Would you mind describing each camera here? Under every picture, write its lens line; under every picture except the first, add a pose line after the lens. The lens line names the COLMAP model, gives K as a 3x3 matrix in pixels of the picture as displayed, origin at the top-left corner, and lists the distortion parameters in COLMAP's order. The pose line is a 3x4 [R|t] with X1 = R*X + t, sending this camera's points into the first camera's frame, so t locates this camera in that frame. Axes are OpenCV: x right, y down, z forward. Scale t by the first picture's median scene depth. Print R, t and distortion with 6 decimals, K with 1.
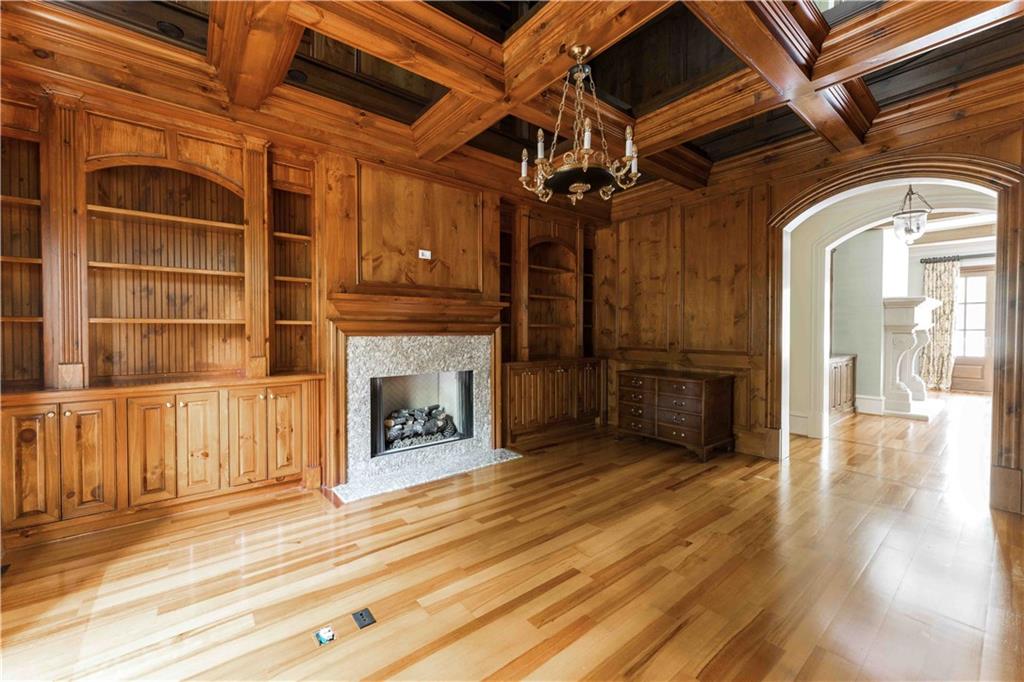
lens RADIAL K [[408.8, 0, 512.0], [0, 408.8, 341.0], [0, 0, 1]] dist [-0.000295, -0.000201]
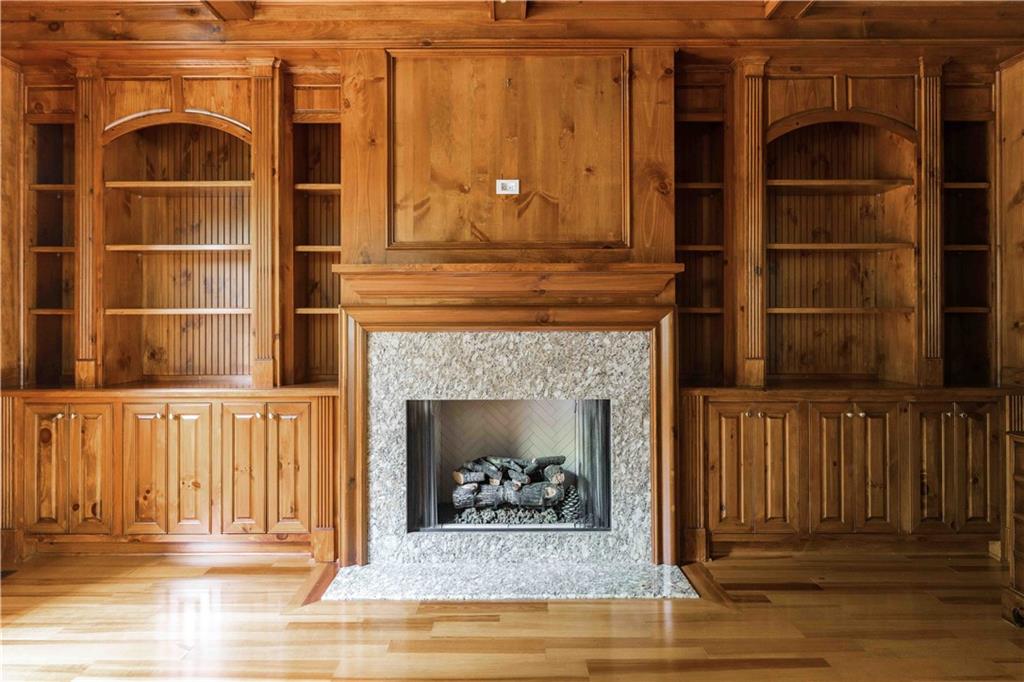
lens RADIAL K [[593.2, 0, 512.1], [0, 593.2, 322.1], [0, 0, 1]] dist [-0.000153, 0.000862]
pose [[0.775138, -0.002884, -0.631785, 0.319923], [-0.013243, 0.999696, -0.020812, -0.009117], [0.631653, 0.024499, 0.774864, 0.392059]]
